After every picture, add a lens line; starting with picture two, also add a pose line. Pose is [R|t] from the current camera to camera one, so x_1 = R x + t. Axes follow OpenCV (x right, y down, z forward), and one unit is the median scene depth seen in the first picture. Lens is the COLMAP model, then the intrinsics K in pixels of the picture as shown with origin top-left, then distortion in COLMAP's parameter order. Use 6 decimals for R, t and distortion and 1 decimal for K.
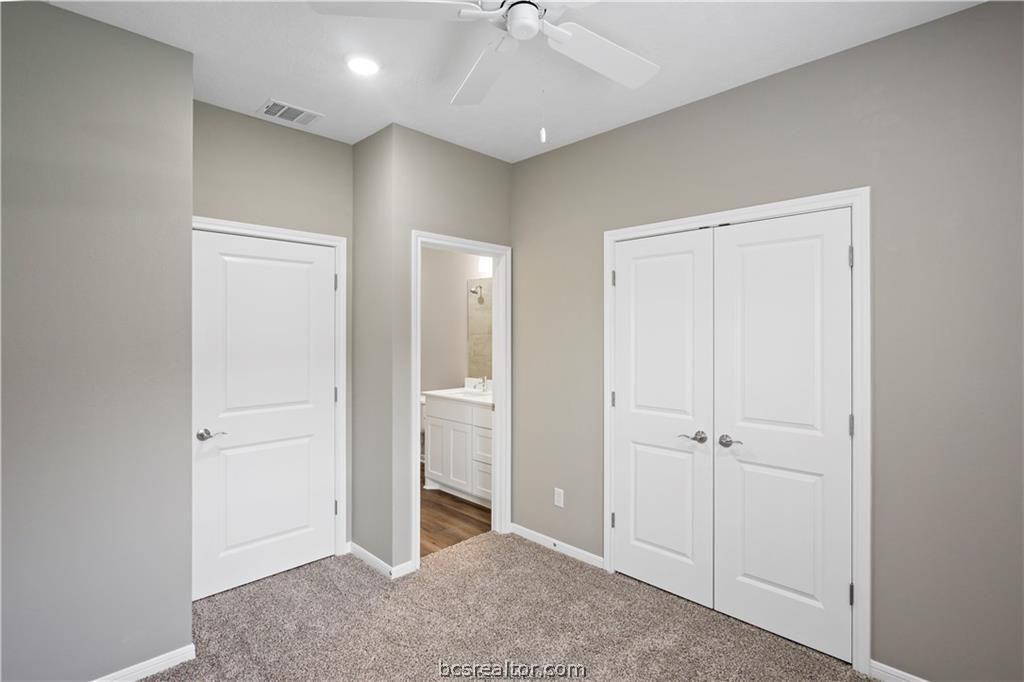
lens RADIAL K [[482.2, 0, 513.3], [0, 482.2, 336.7], [0, 0, 1]] dist [-0.005458, -0.000554]
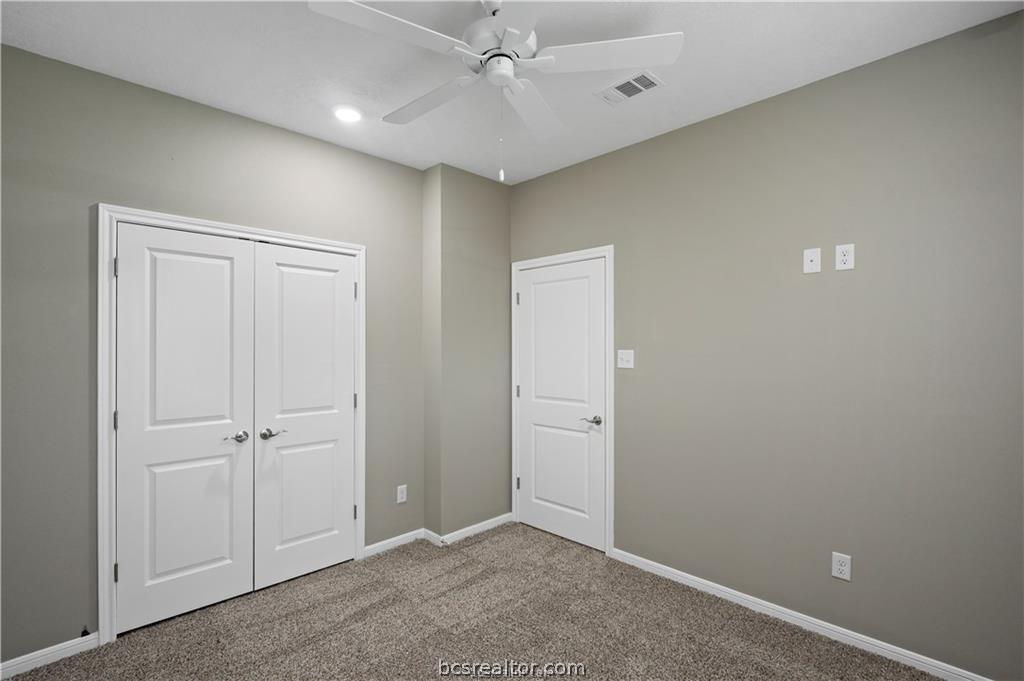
lens RADIAL K [[468.1, 0, 564.5], [0, 468.1, 342.0], [0, 0, 1]] dist [-0.004738, -0.000314]
pose [[0.999003, -0.016691, 0.041412, 0.265362], [0.016839, 0.999853, -0.003231, 0.001736], [-0.041352, 0.003925, 0.999137, -0.256375]]
